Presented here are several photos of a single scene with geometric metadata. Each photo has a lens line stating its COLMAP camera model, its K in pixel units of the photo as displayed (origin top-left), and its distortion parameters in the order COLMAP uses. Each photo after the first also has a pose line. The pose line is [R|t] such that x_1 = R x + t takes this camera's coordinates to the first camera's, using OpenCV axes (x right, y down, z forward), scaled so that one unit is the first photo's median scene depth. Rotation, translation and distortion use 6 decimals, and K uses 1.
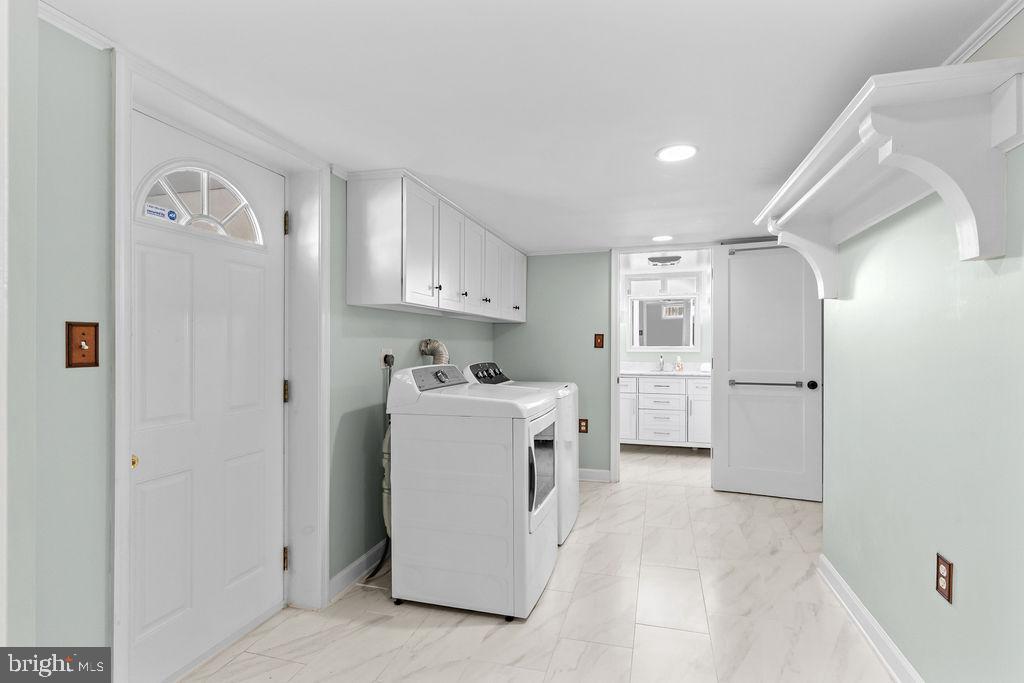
lens RADIAL K [[506.4, 0, 512.0], [0, 506.4, 341.5], [0, 0, 1]] dist [-0.000526, 0.000117]
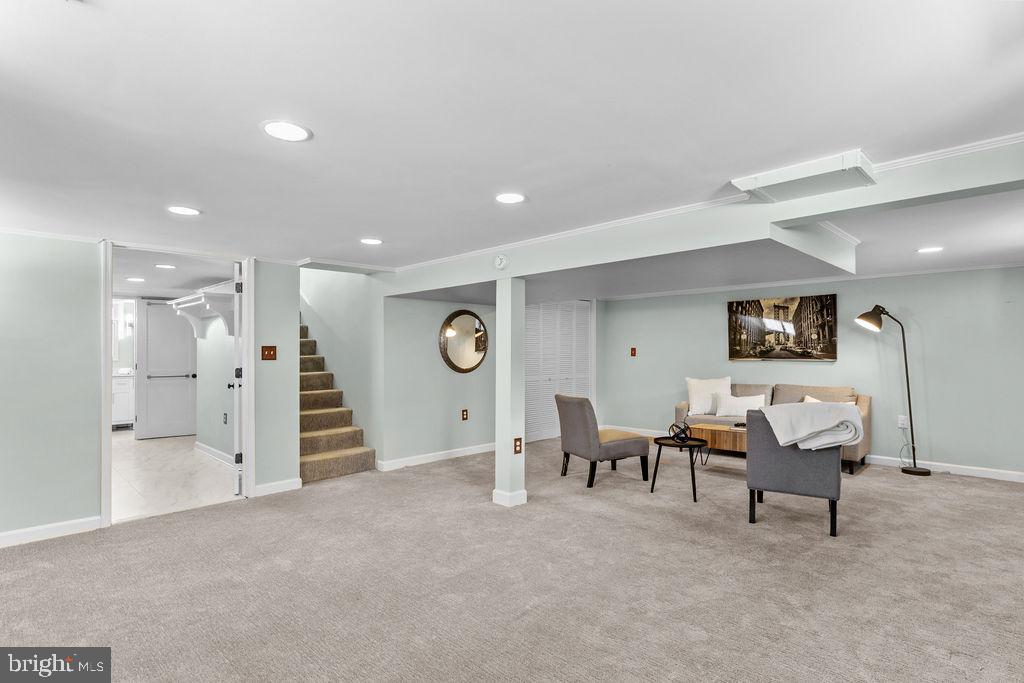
lens RADIAL K [[519.2, 0, 513.6], [0, 519.2, 338.9], [0, 0, 1]] dist [0.002078, 0.000226]
pose [[0.481776, 0.017881, 0.876112, -0.590624], [0.003895, 0.999738, -0.022546, -0.007976], [-0.876286, 0.014274, 0.481581, -1.079779]]
